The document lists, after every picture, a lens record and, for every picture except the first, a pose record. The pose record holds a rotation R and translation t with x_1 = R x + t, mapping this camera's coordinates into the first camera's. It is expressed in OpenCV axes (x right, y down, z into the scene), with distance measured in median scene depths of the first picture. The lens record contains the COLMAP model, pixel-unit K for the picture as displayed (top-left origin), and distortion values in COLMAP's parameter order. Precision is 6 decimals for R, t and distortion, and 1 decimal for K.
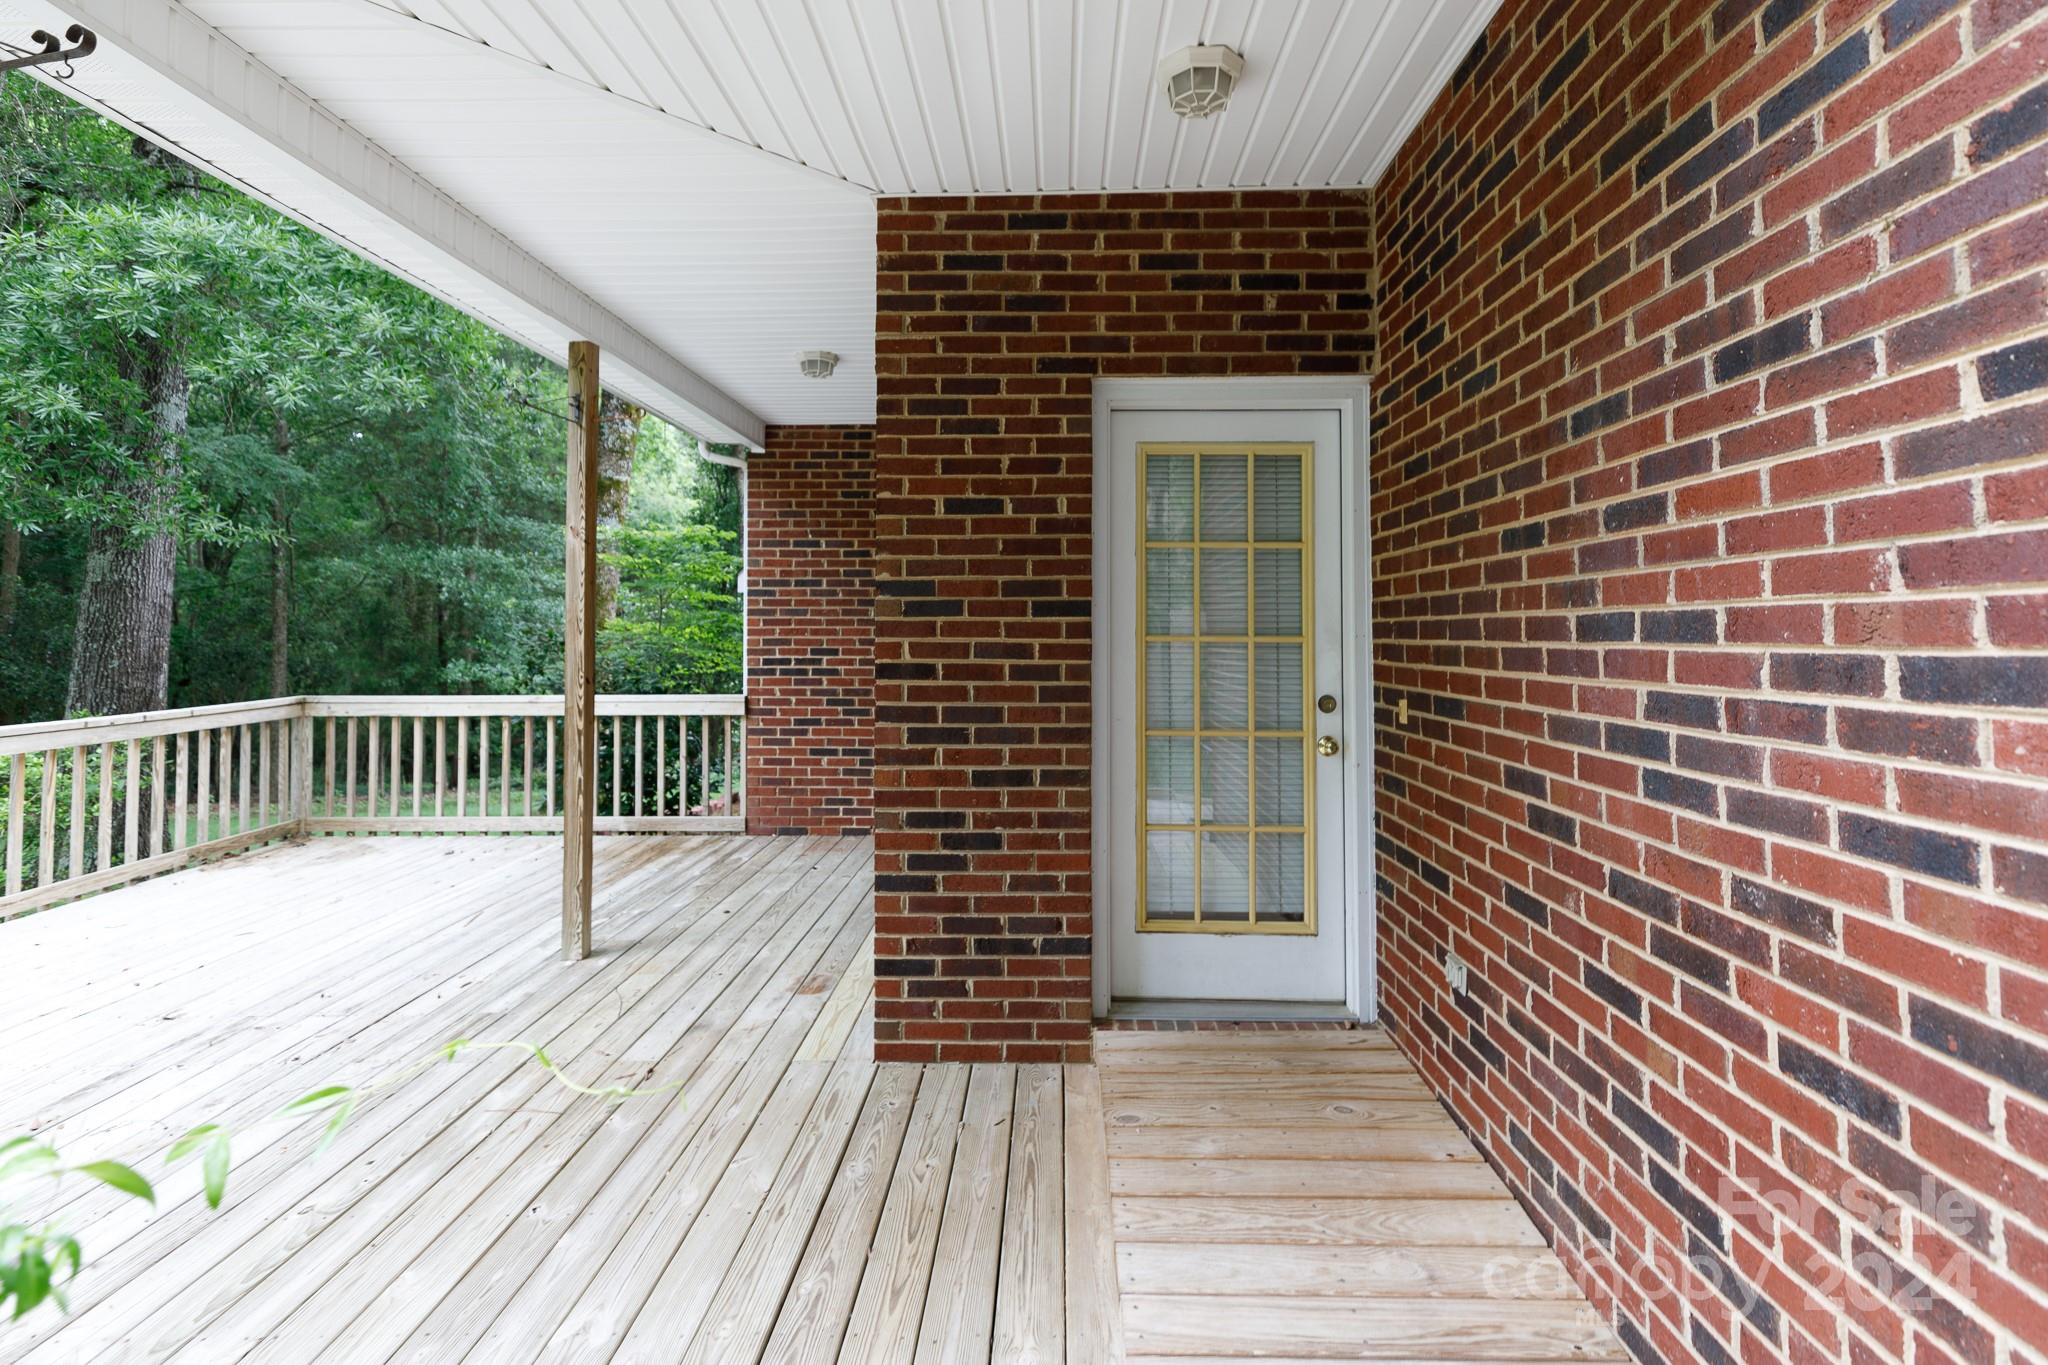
lens RADIAL K [[961.4, 0, 1028.0], [0, 961.4, 616.6], [0, 0, 1]] dist [0.000400, -0.000219]
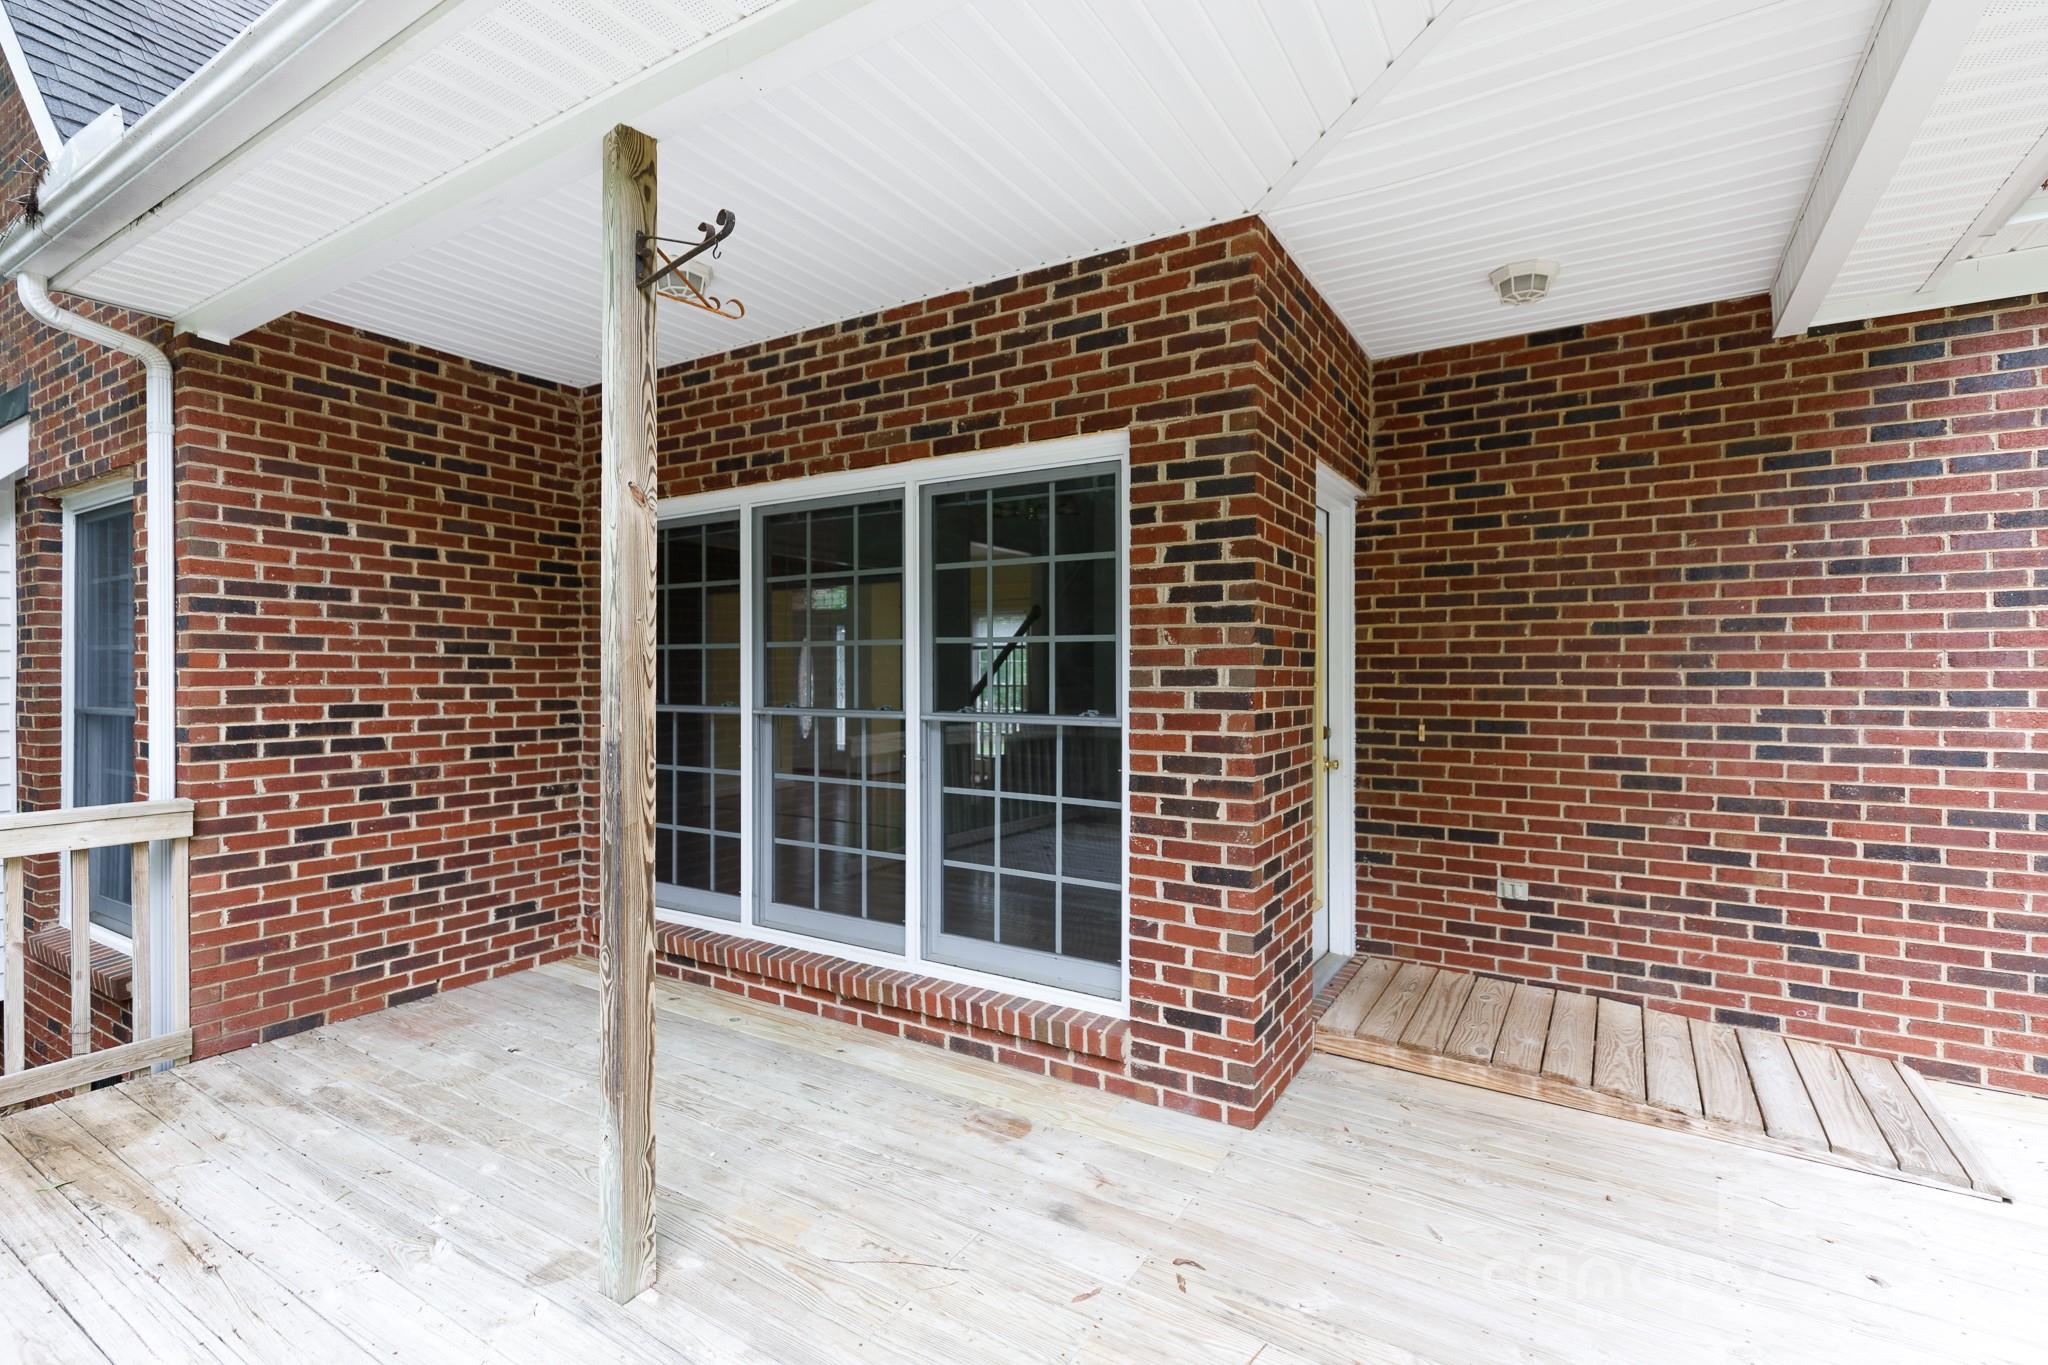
lens RADIAL K [[952.1, 0, 1024.0], [0, 952.1, 682.5], [0, 0, 1]] dist [0.002931, 0.001037]
pose [[0.505660, -0.009100, 0.862685, -0.517058], [-0.015876, 0.999677, 0.019851, 0.000647], [-0.862587, -0.023733, 0.505352, 0.345788]]
